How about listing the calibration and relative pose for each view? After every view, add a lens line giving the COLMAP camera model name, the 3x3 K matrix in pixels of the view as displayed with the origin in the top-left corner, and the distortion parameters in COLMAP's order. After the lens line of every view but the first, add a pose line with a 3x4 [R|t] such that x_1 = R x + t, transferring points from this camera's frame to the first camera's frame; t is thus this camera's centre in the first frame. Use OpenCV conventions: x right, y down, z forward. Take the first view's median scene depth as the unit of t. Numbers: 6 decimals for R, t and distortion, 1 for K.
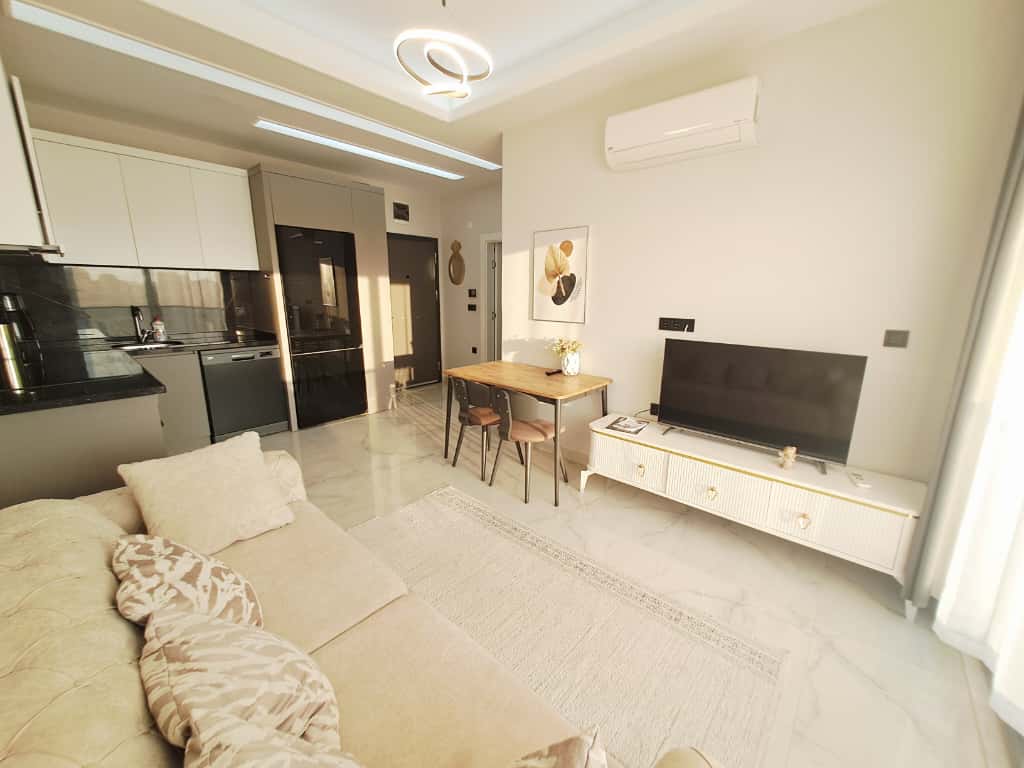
lens RADIAL K [[412.8, 0, 514.6], [0, 412.8, 388.7], [0, 0, 1]] dist [-0.000221, -0.000253]
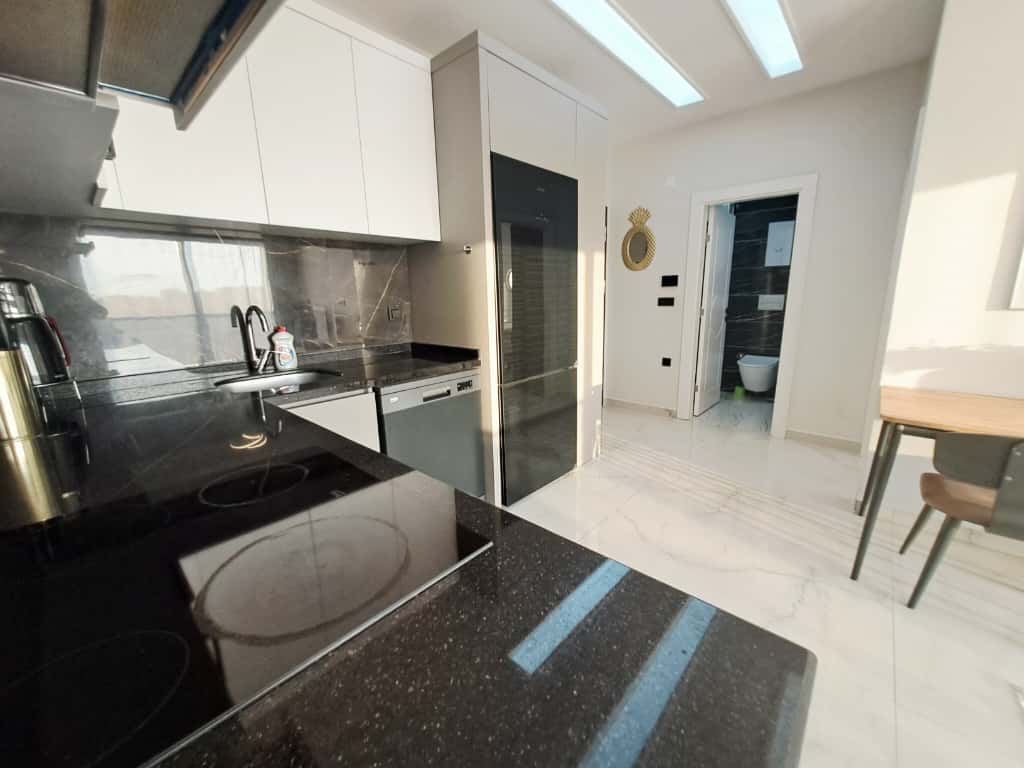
lens RADIAL K [[412.8, 0, 514.6], [0, 412.8, 388.7], [0, 0, 1]] dist [-0.000221, -0.000253]
pose [[0.999592, -0.028119, -0.004975, -0.539342], [0.028077, 0.999571, -0.008295, -0.073932], [0.005206, 0.008152, 0.999953, 0.440283]]
